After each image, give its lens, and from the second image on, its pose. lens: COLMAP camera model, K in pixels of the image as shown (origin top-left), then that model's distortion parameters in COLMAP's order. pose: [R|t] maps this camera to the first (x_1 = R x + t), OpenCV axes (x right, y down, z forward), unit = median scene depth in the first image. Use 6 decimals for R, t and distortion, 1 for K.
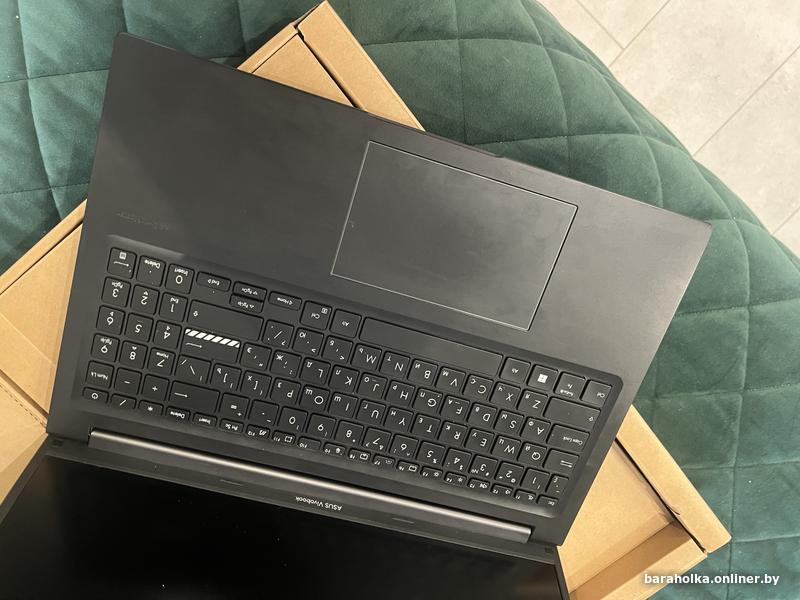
lens RADIAL K [[659.9, 0, 402.6], [0, 659.9, 292.2], [0, 0, 1]] dist [0.038913, -0.041553]
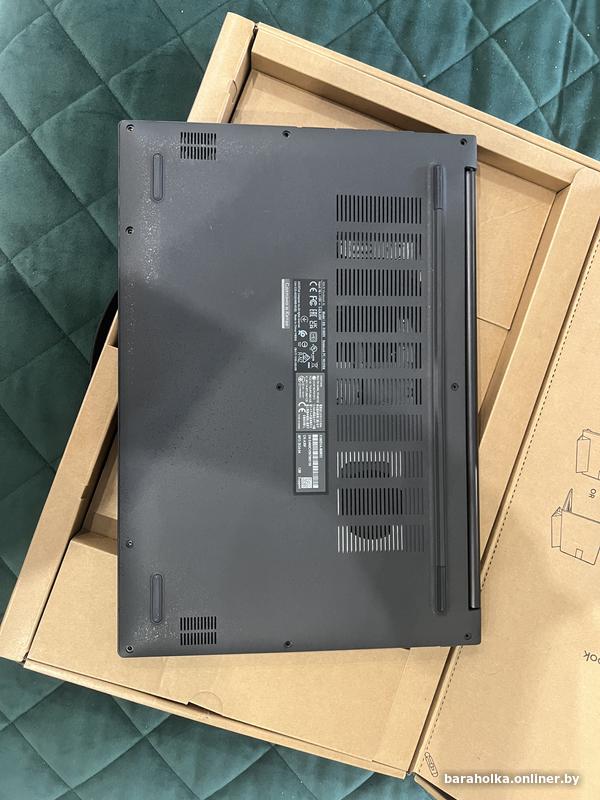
lens RADIAL K [[659.9, 0, 296.4], [0, 659.9, 395.9], [0, 0, 1]] dist [0.038913, -0.041553]
pose [[-0.518679, -0.846349, -0.121099, 0.100288], [0.846966, -0.489308, -0.207908, 0.370095], [0.116708, -0.210404, 0.970623, -0.003110]]
